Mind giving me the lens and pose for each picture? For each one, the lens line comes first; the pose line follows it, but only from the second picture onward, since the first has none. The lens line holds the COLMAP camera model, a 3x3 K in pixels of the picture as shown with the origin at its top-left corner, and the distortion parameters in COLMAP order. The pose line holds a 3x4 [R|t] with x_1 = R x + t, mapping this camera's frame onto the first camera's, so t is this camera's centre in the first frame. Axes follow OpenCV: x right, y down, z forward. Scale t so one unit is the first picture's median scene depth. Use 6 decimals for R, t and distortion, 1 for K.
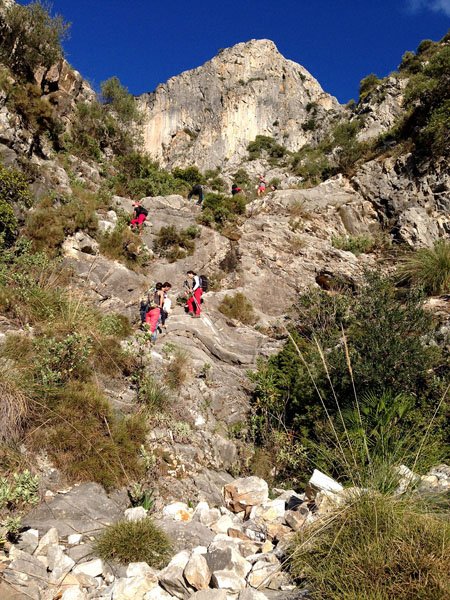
lens RADIAL K [[550.9, 0, 225.0], [0, 550.9, 300.0], [0, 0, 1]] dist [0.135436, -0.242548]
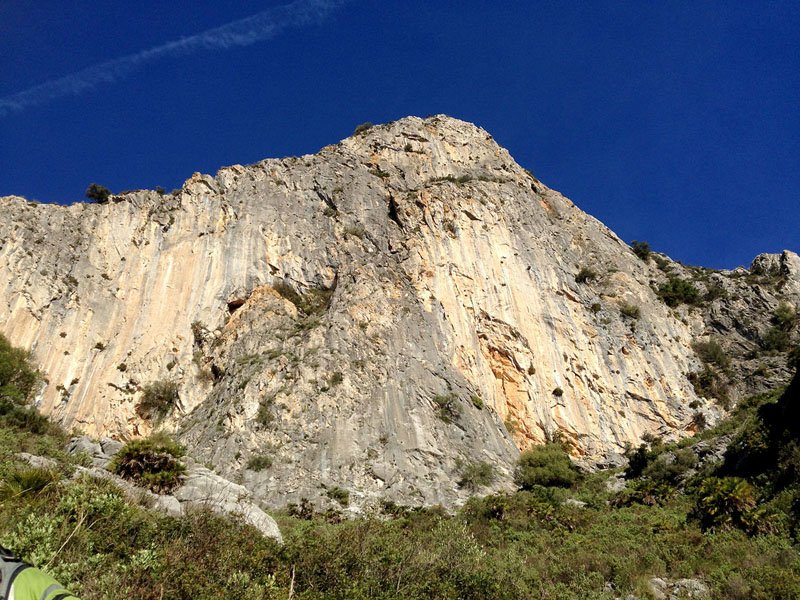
lens RADIAL K [[734.5, 0, 400.0], [0, 734.5, 300.0], [0, 0, 1]] dist [0.135436, -0.242548]
pose [[0.976315, 0.060794, 0.207639, -0.089718], [0.029107, 0.914080, -0.404489, -0.136509], [-0.214389, 0.400952, 0.890660, 0.636106]]
